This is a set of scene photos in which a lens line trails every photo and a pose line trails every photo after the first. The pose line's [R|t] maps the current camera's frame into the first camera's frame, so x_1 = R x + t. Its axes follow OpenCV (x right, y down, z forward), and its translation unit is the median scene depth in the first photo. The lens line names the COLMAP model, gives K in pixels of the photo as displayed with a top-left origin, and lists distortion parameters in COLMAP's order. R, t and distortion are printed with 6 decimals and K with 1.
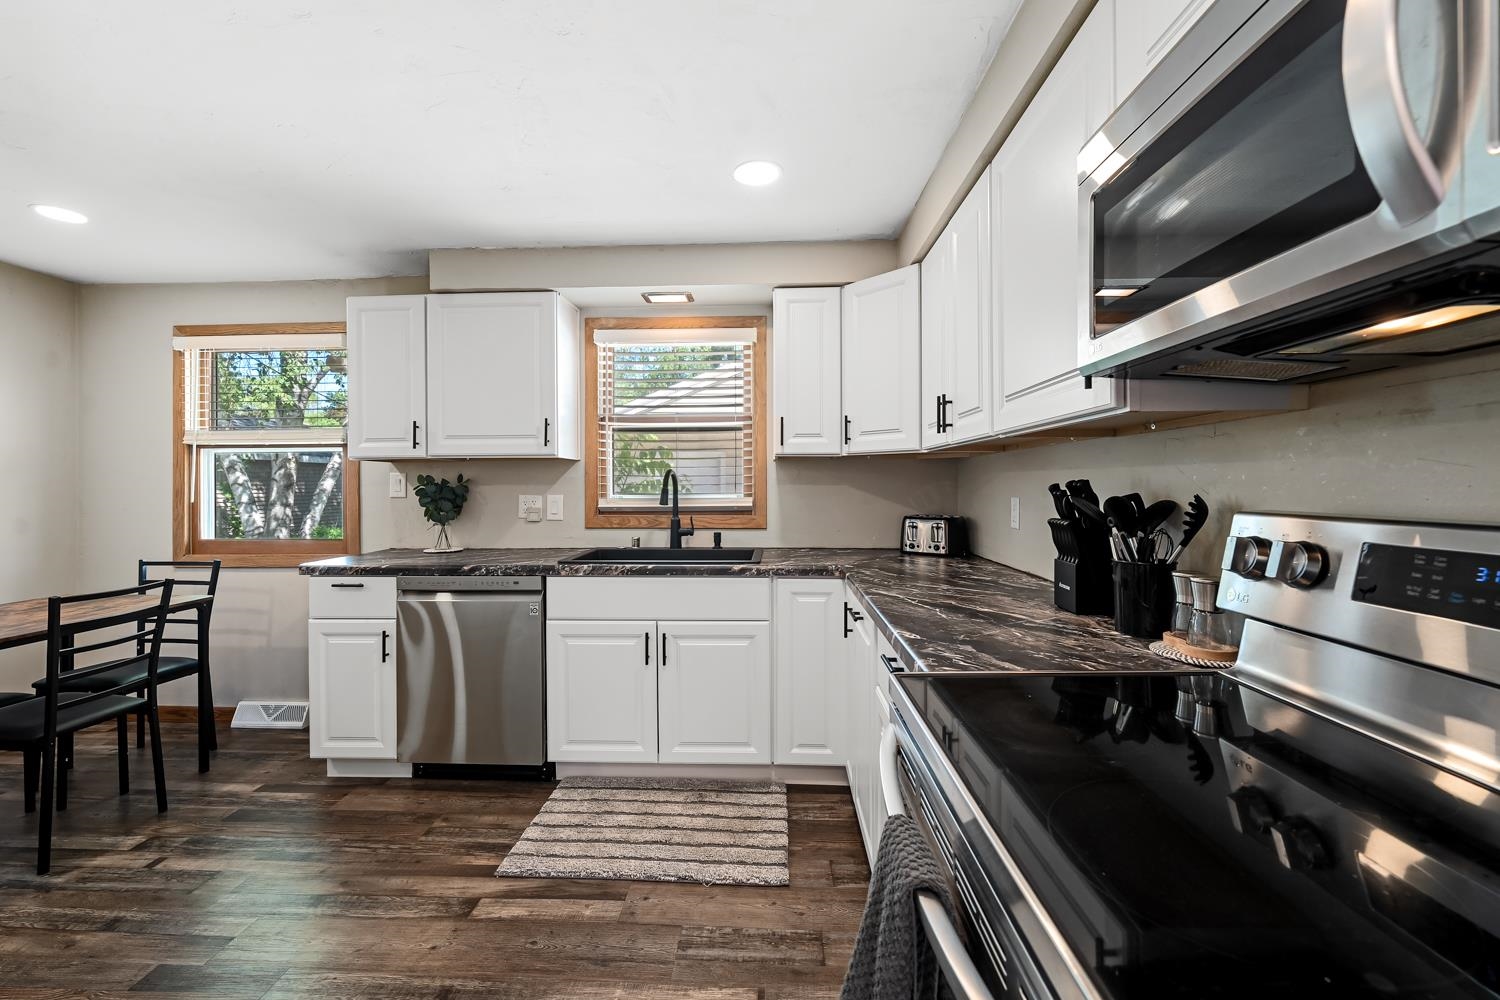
lens RADIAL K [[603.6, 0, 744.0], [0, 603.6, 487.7], [0, 0, 1]] dist [-0.002481, -0.000509]
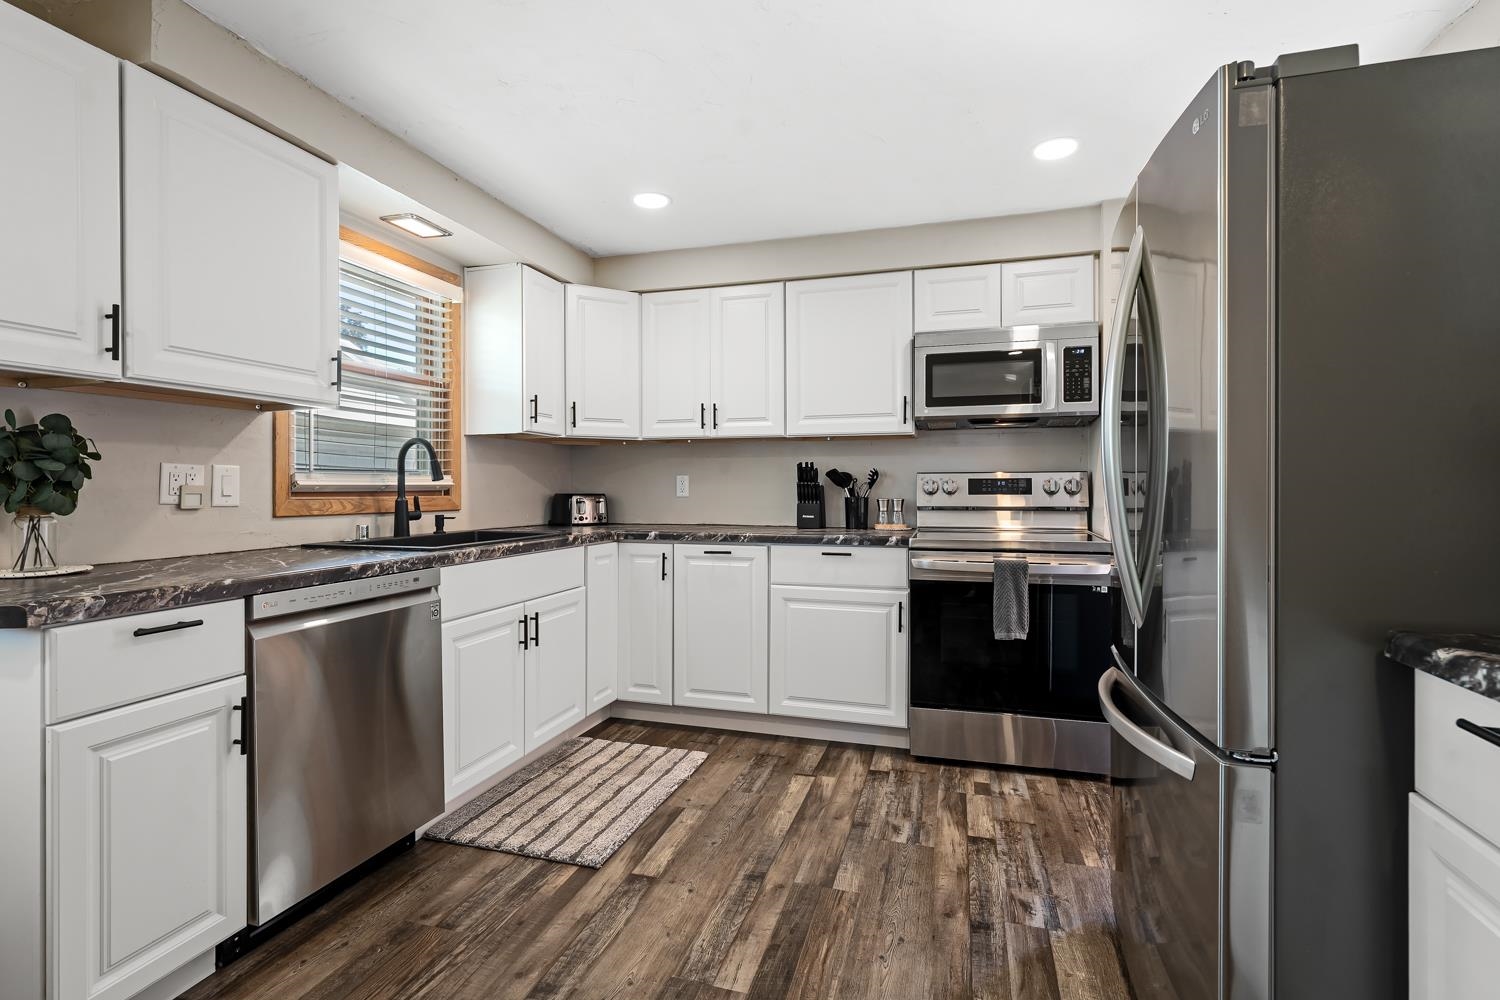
lens RADIAL K [[709.9, 0, 739.1], [0, 709.9, 489.7], [0, 0, 1]] dist [0.003782, -0.000798]
pose [[0.260667, 0.001051, 0.965428, -1.087985], [0.005113, 0.999984, -0.002469, 0.051432], [-0.965415, 0.005580, 0.260658, 0.388246]]
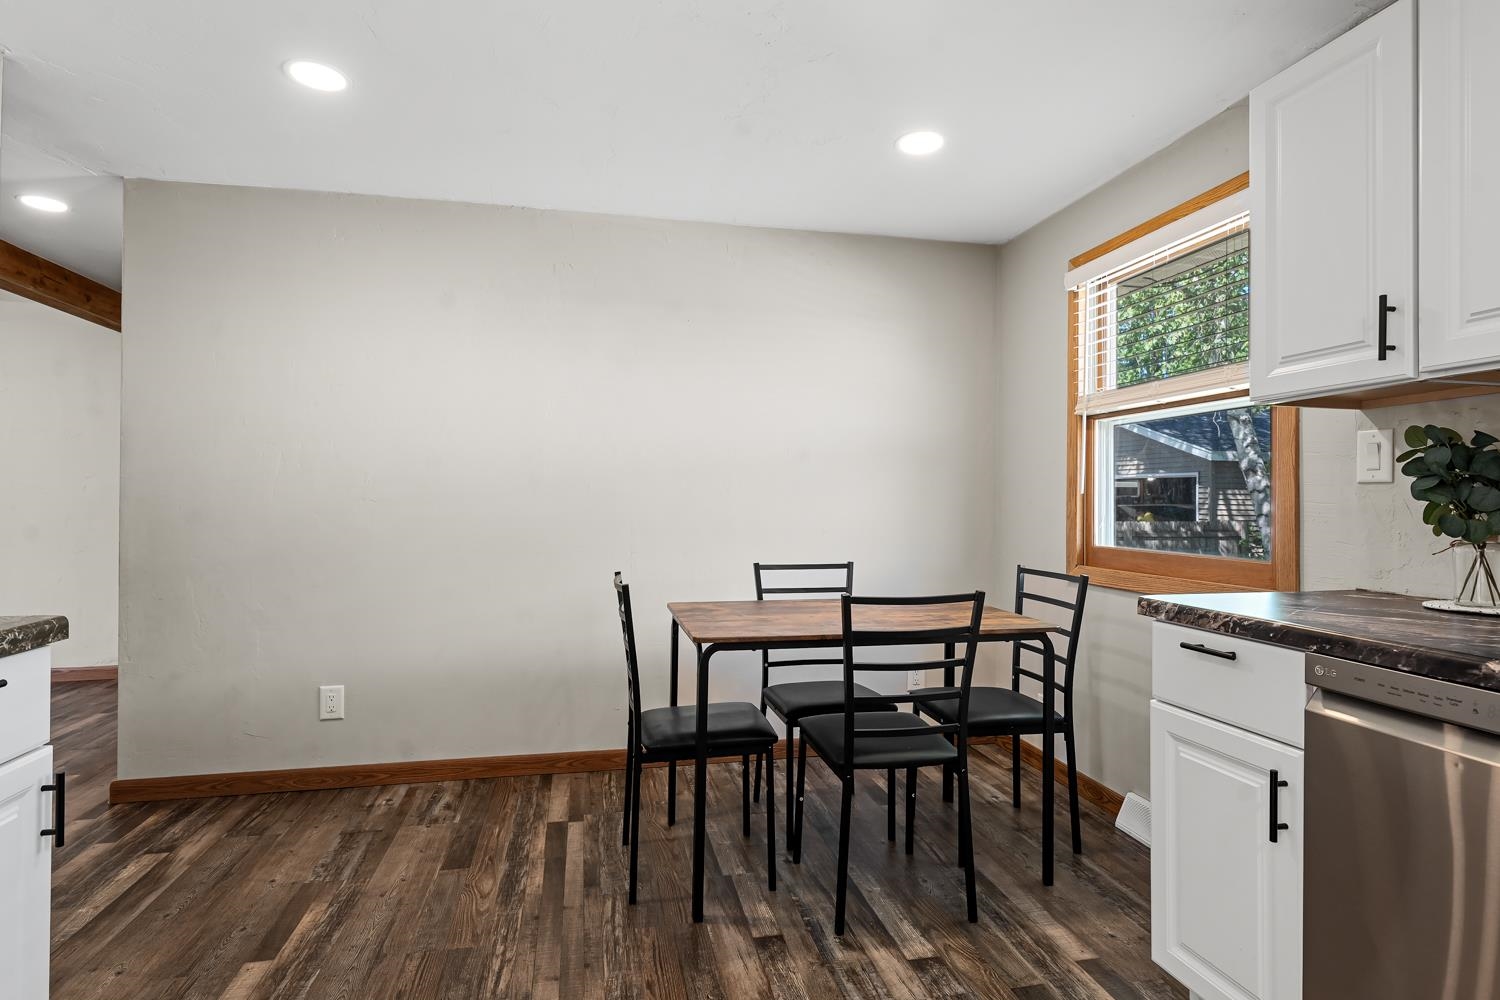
lens RADIAL K [[772.2, 0, 752.2], [0, 772.2, 490.9], [0, 0, 1]] dist [0.007657, 0.000088]
pose [[0.253302, -0.003622, -0.967381, -0.141786], [-0.011555, 0.999910, -0.006770, 0.040741], [0.967318, 0.012893, 0.253237, 0.476619]]
